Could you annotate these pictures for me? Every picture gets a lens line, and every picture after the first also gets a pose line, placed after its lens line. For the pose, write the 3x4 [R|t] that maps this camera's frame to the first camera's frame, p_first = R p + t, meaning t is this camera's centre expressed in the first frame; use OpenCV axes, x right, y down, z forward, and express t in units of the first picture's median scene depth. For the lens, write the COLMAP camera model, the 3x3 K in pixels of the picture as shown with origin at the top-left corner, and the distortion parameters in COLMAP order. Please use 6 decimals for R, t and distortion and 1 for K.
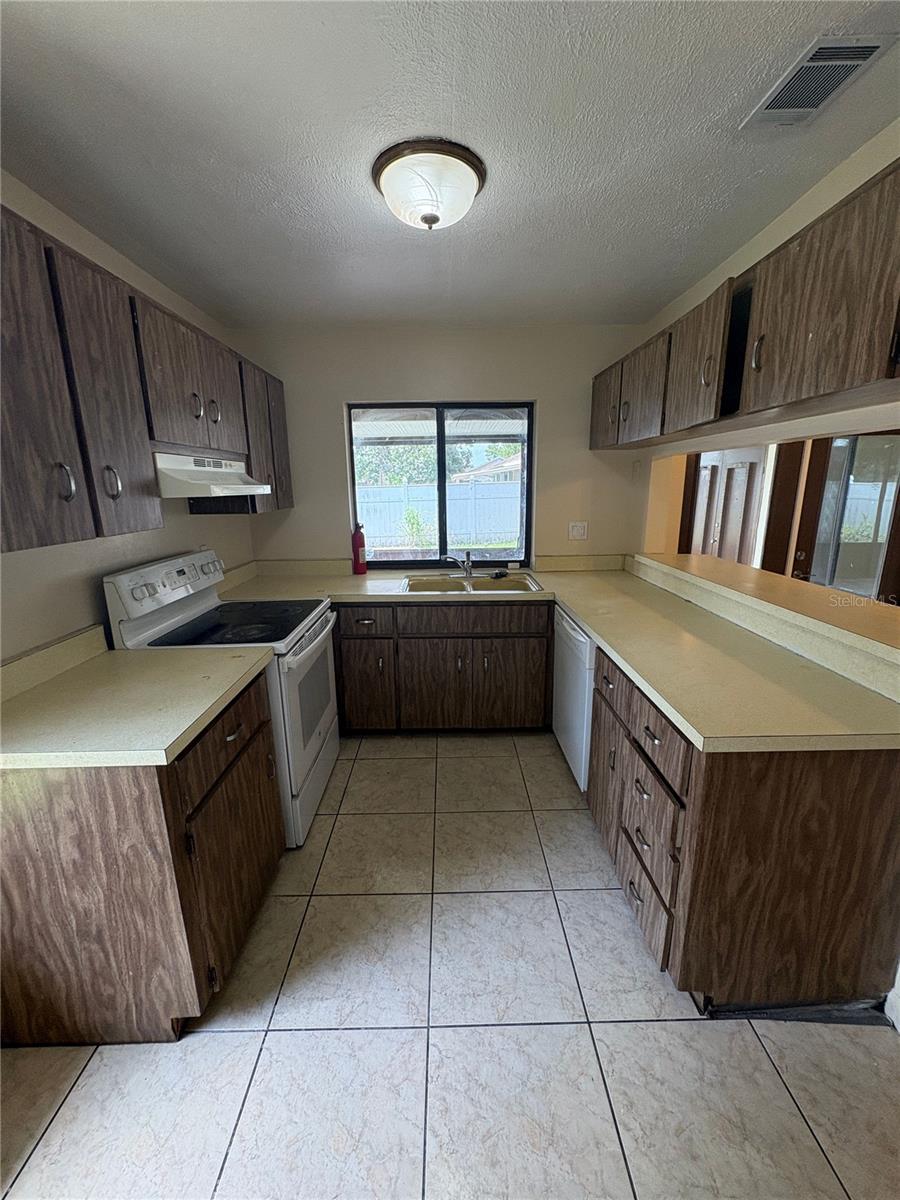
lens RADIAL K [[481.4, 0, 448.7], [0, 481.4, 598.8], [0, 0, 1]] dist [0.001477, 0.000238]
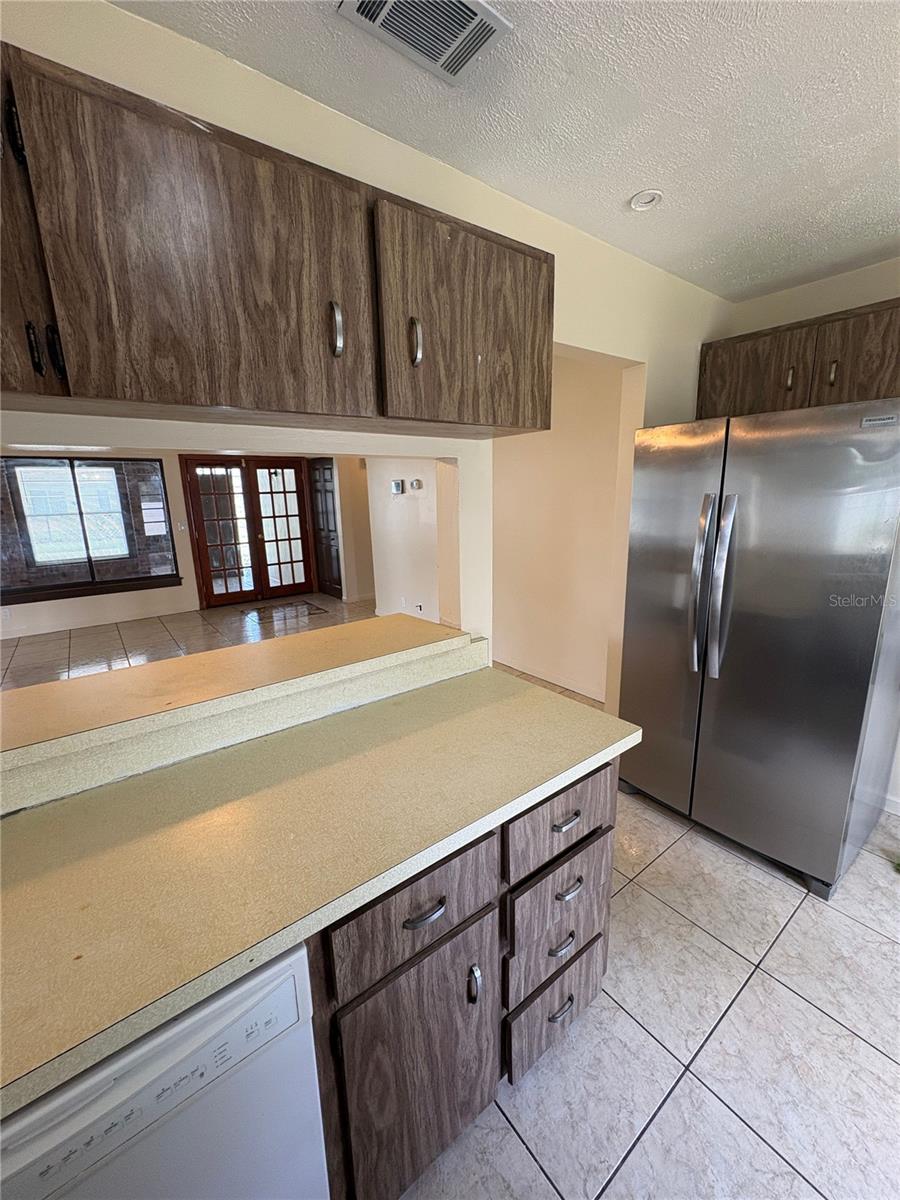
lens RADIAL K [[481.4, 0, 450.4], [0, 481.4, 599.1], [0, 0, 1]] dist [0.001477, 0.000238]
pose [[-0.602789, -0.152201, 0.783249, -0.038179], [0.211797, 0.915902, 0.340977, -0.448080], [-0.769277, 0.371428, -0.519860, 1.731597]]
